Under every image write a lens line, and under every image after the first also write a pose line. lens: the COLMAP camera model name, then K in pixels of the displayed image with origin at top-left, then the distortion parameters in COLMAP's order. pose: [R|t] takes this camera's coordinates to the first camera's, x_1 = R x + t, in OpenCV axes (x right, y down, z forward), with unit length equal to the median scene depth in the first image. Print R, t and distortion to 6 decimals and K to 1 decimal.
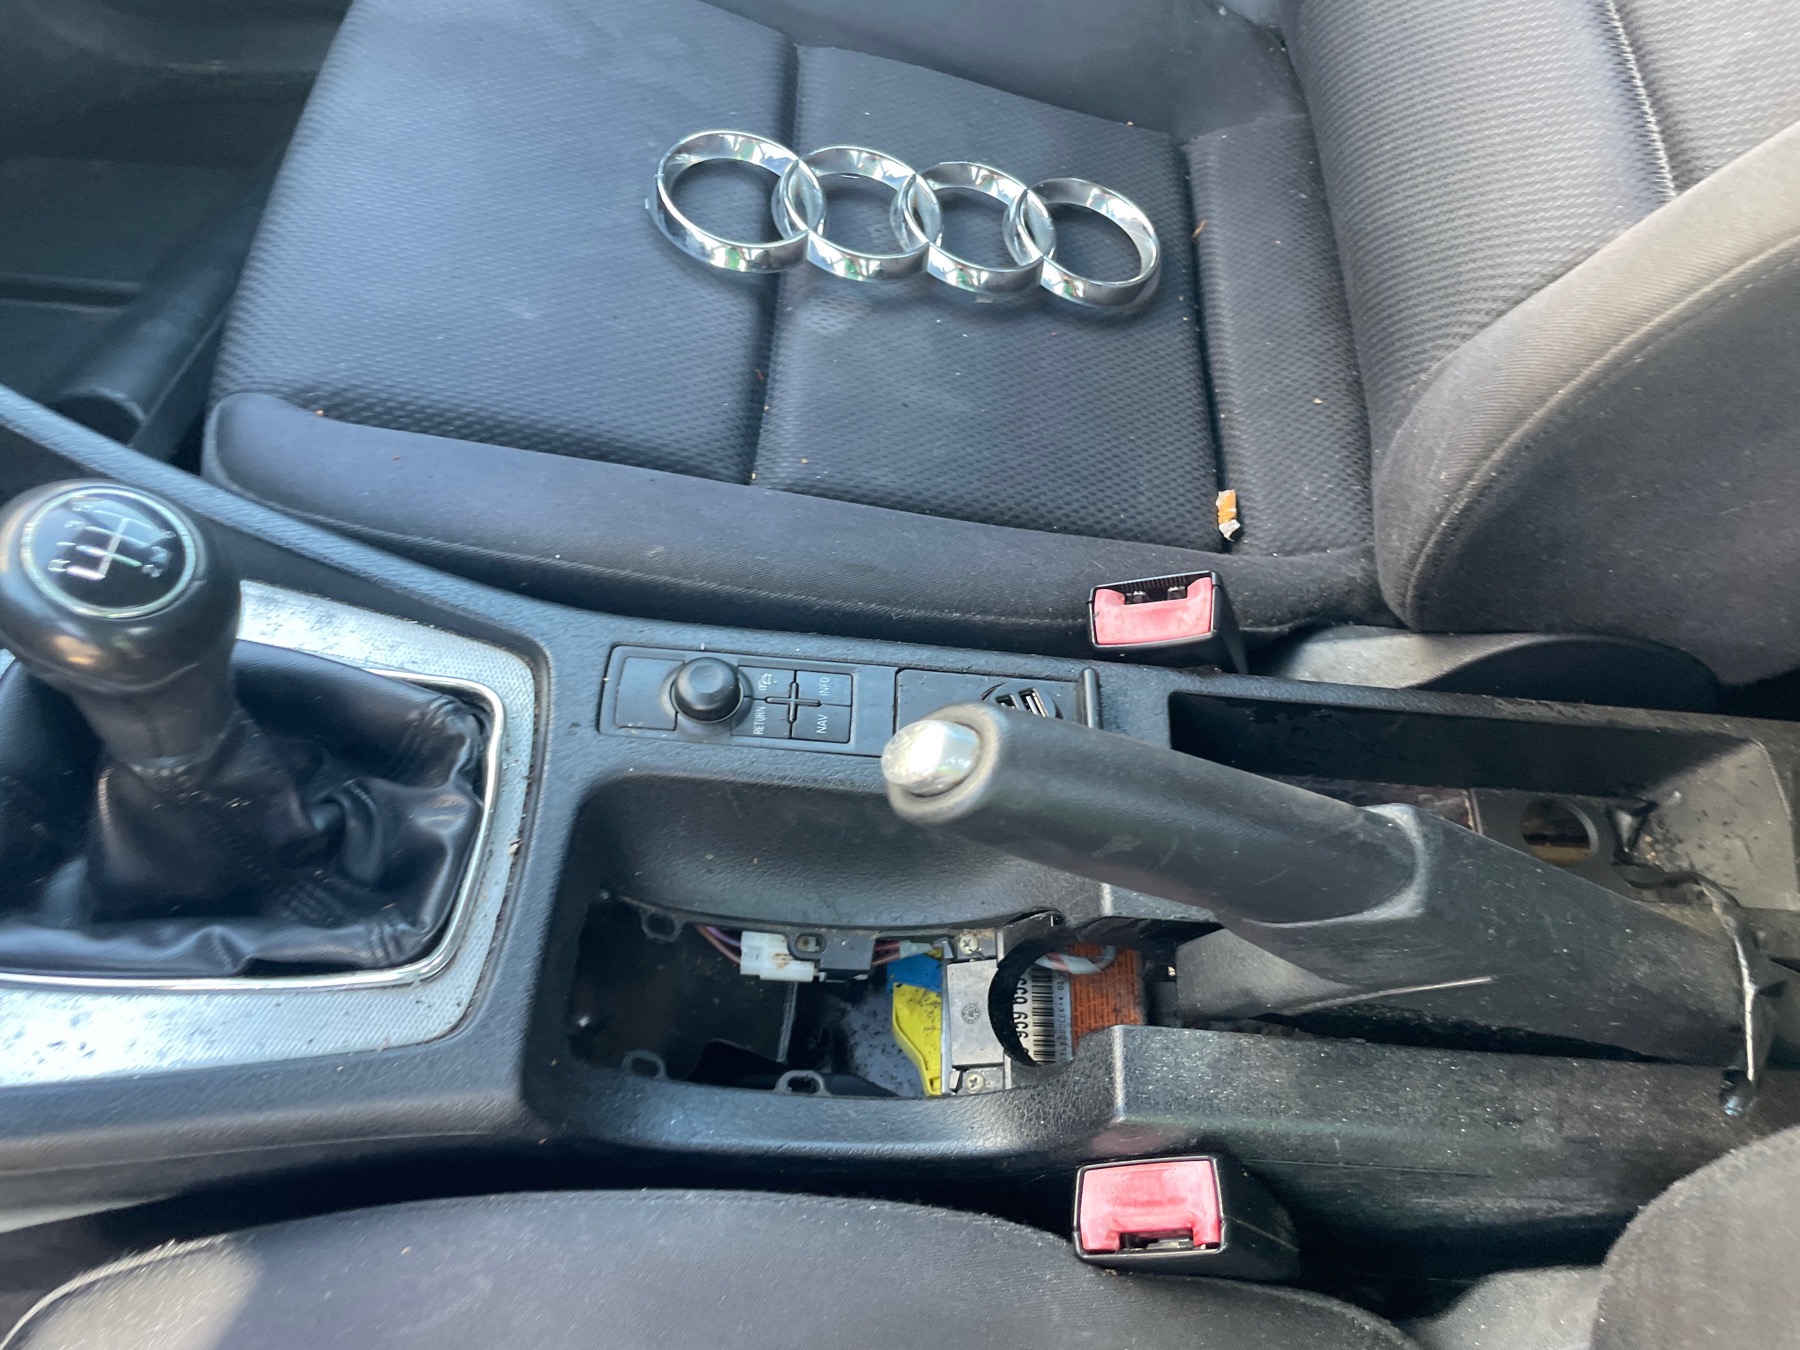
lens RADIAL K [[1370.1, 0, 899.0], [0, 1370.1, 663.6], [0, 0, 1]] dist [0.075872, -0.101436]
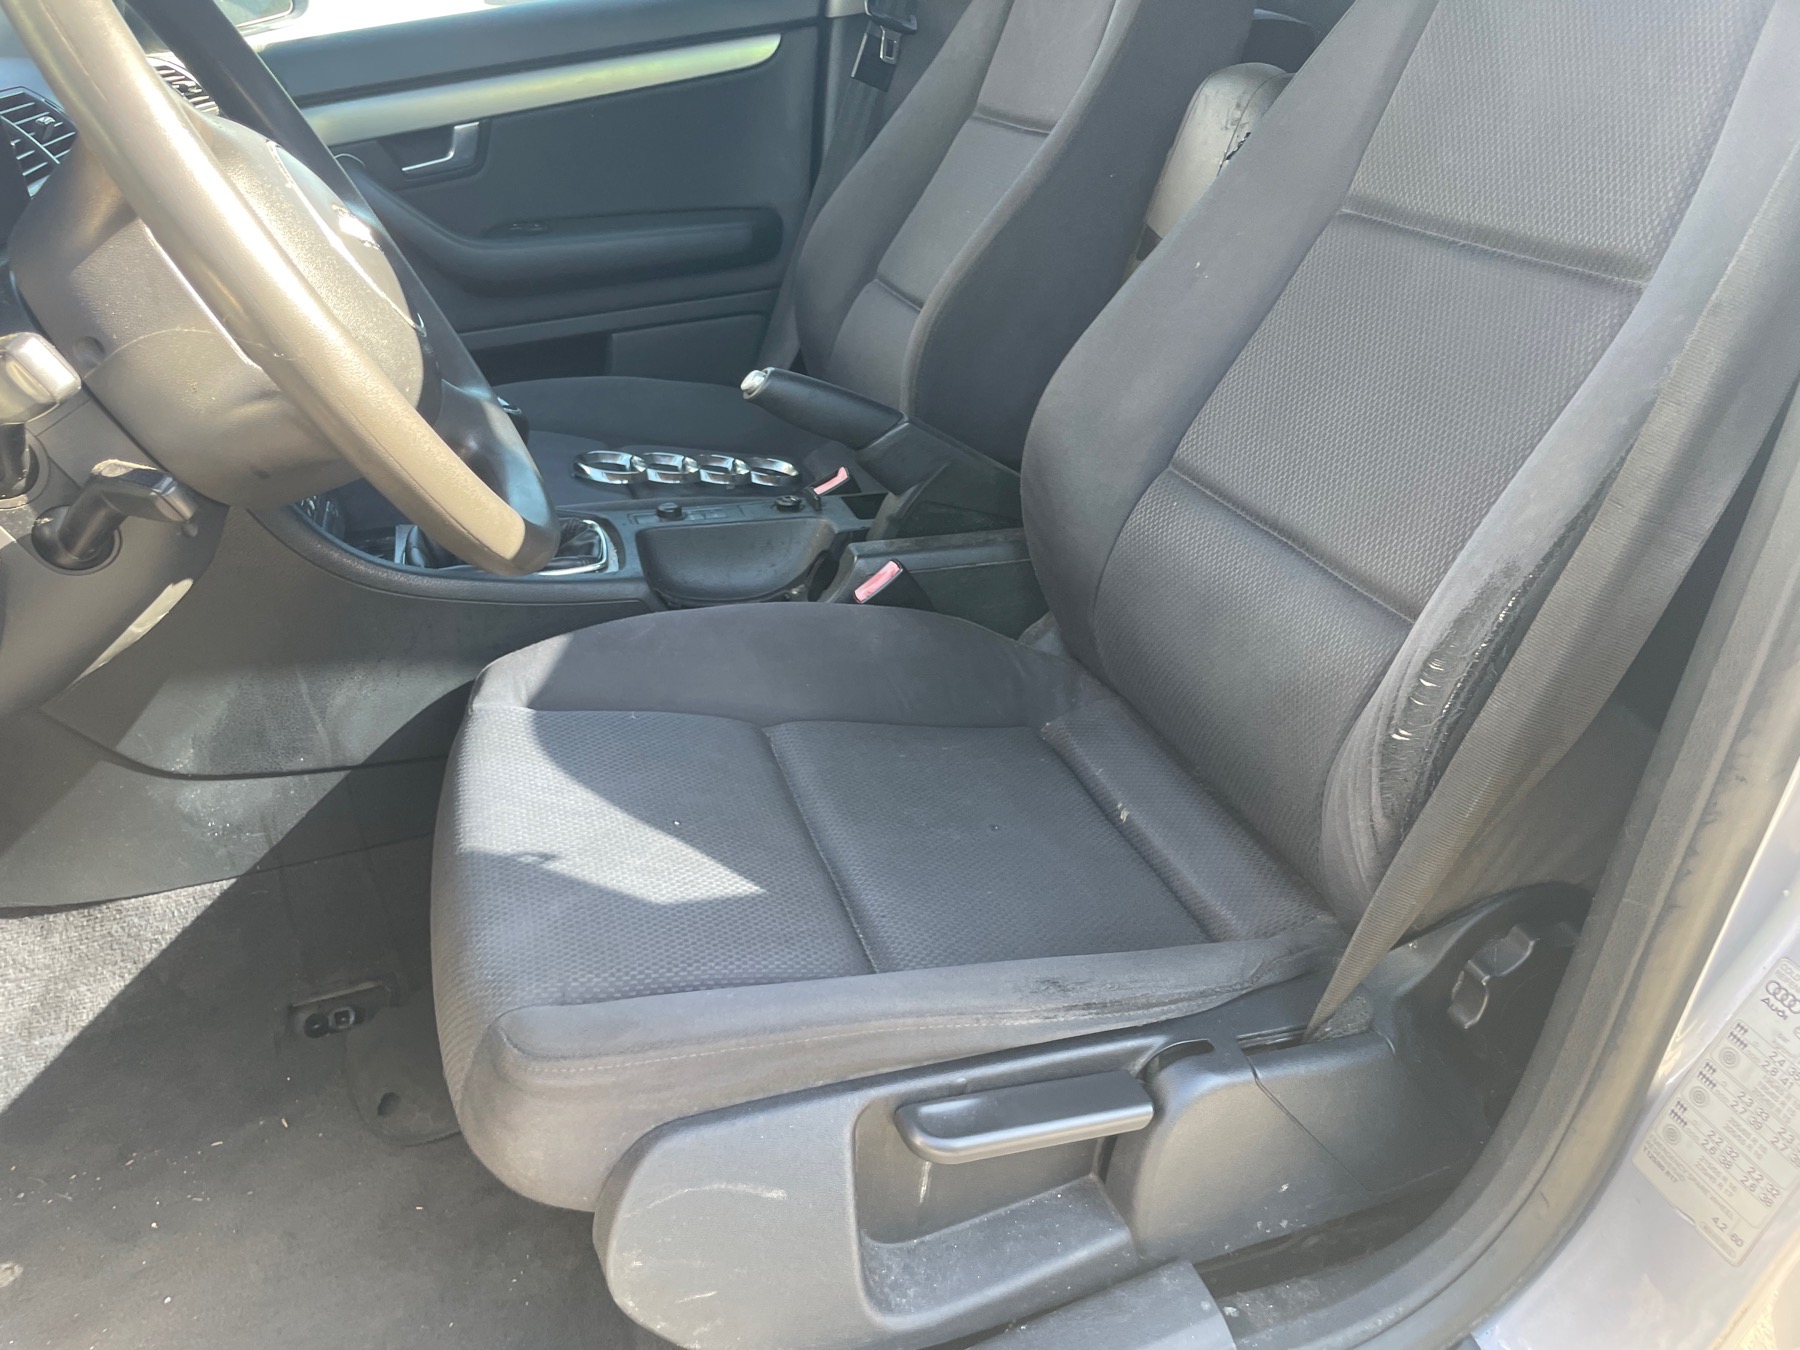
lens RADIAL K [[1370.1, 0, 871.6], [0, 1370.1, 667.6], [0, 0, 1]] dist [0.075872, -0.101436]
pose [[0.943693, -0.226670, 0.240965, -0.340093], [0.319477, 0.813530, -0.485905, 1.190708], [-0.085892, 0.535528, 0.840138, -0.773302]]
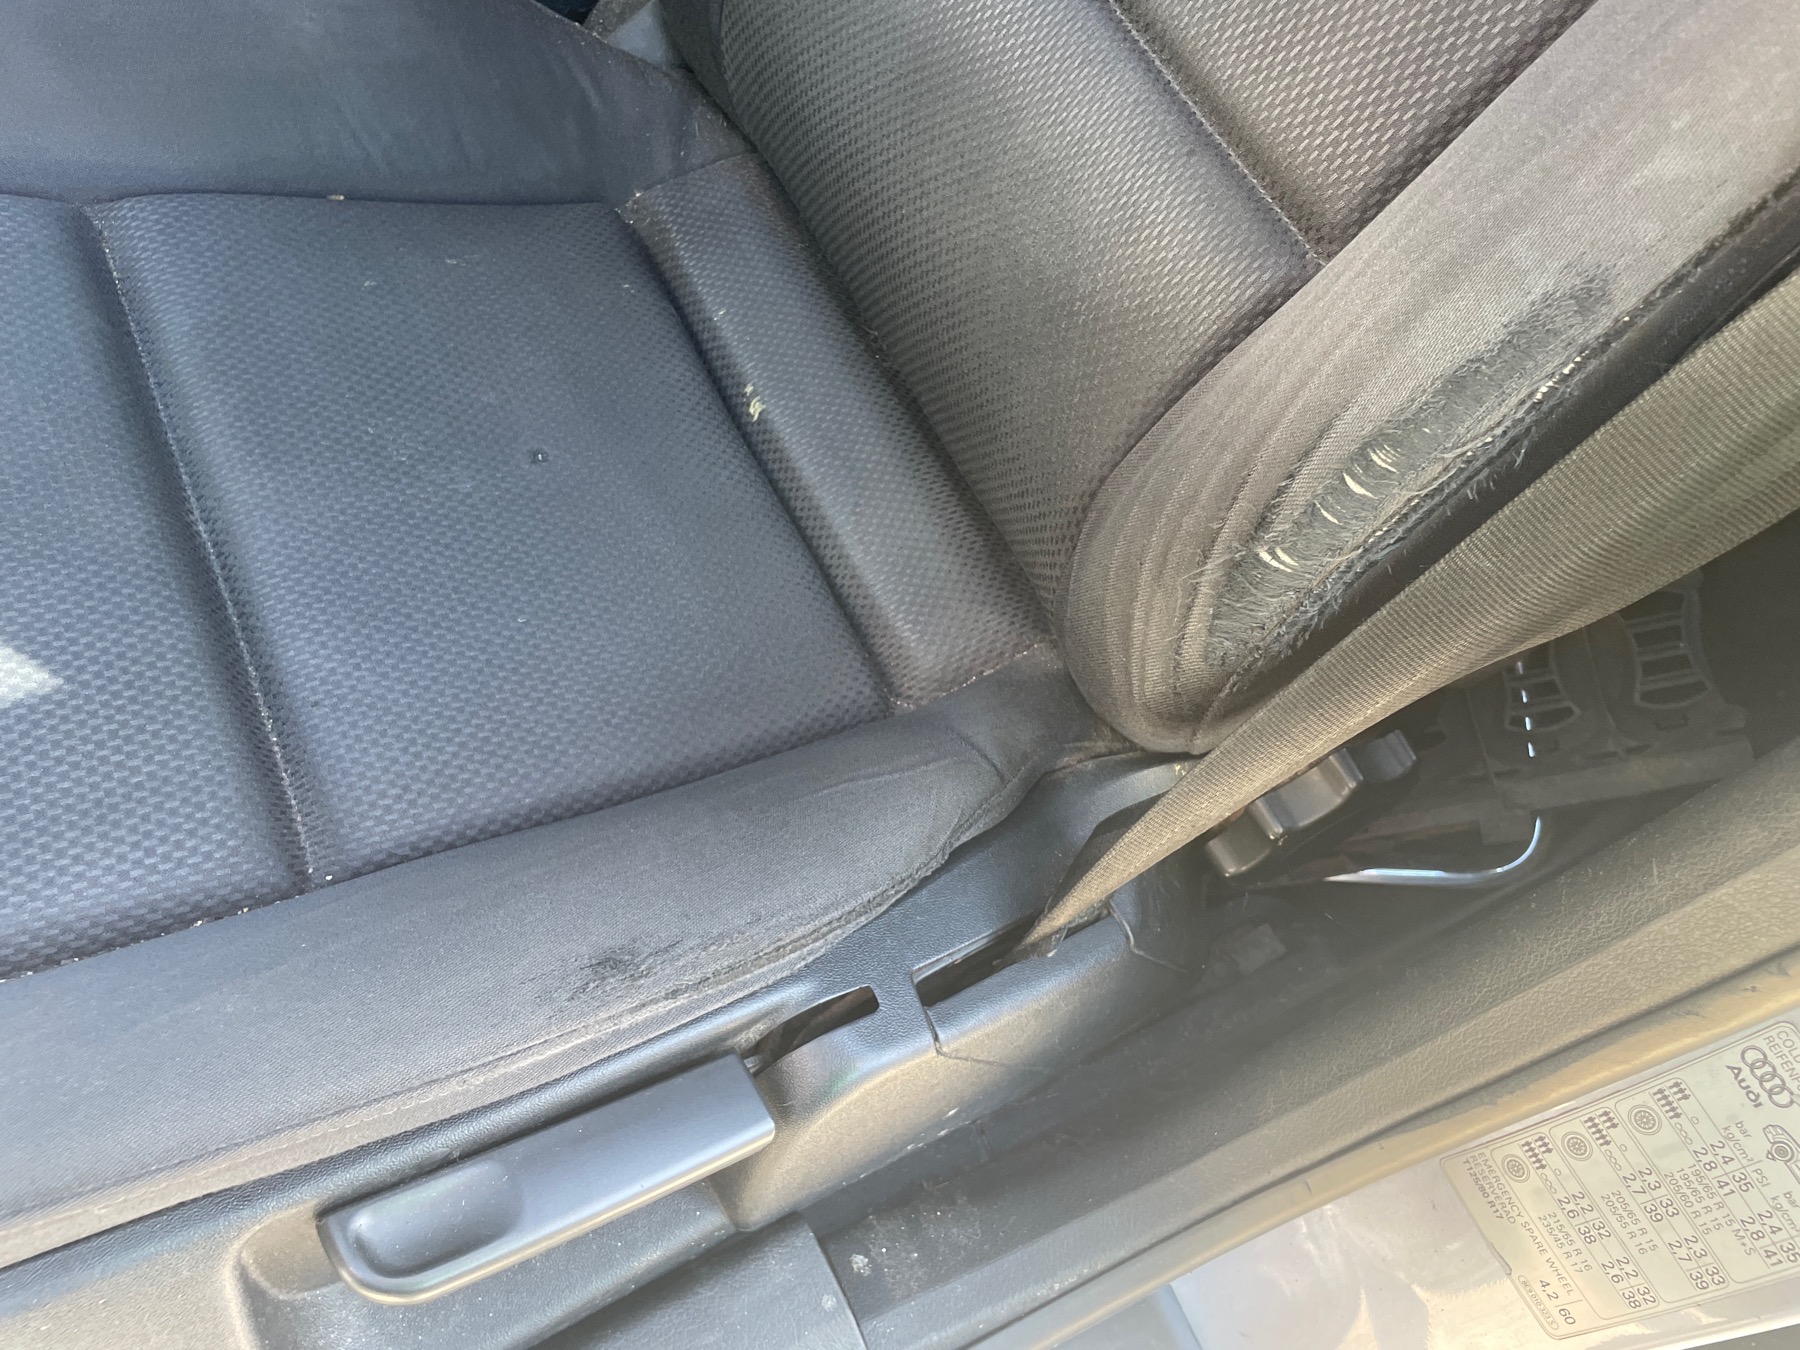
lens RADIAL K [[1370.1, 0, 904.5], [0, 1370.1, 671.0], [0, 0, 1]] dist [0.075872, -0.101436]
pose [[0.864938, -0.362329, 0.347274, -0.048599], [0.342734, 0.931906, 0.118675, 0.757791], [-0.366626, 0.016376, 0.930224, -0.343904]]
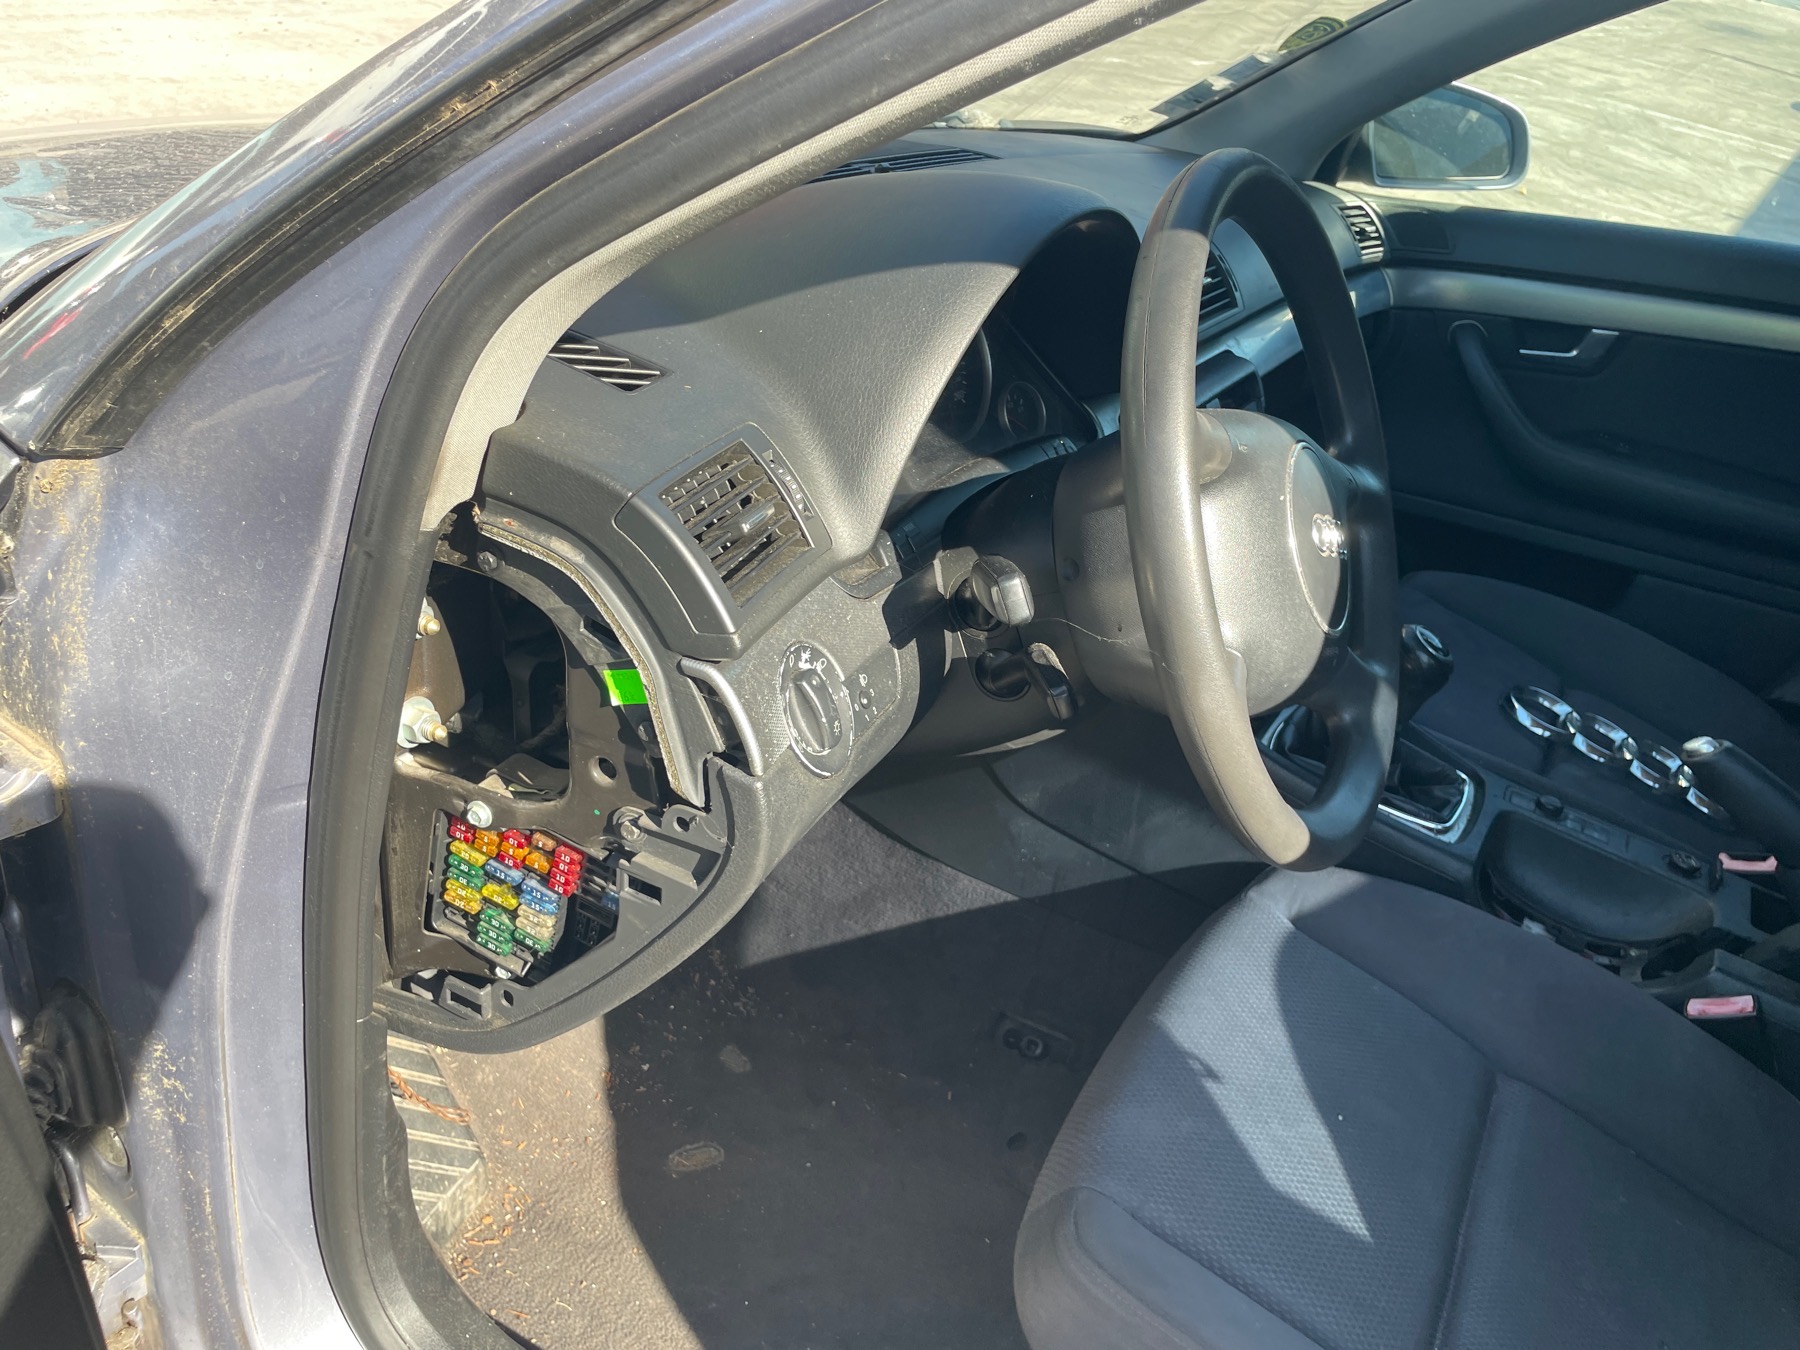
lens RADIAL K [[1370.1, 0, 913.1], [0, 1370.1, 683.1], [0, 0, 1]] dist [0.075872, -0.101436]
pose [[0.889668, 0.285156, -0.356619, -0.239840], [-0.431976, 0.778688, -0.455018, 1.071118], [0.147944, 0.558865, 0.815955, -0.972452]]
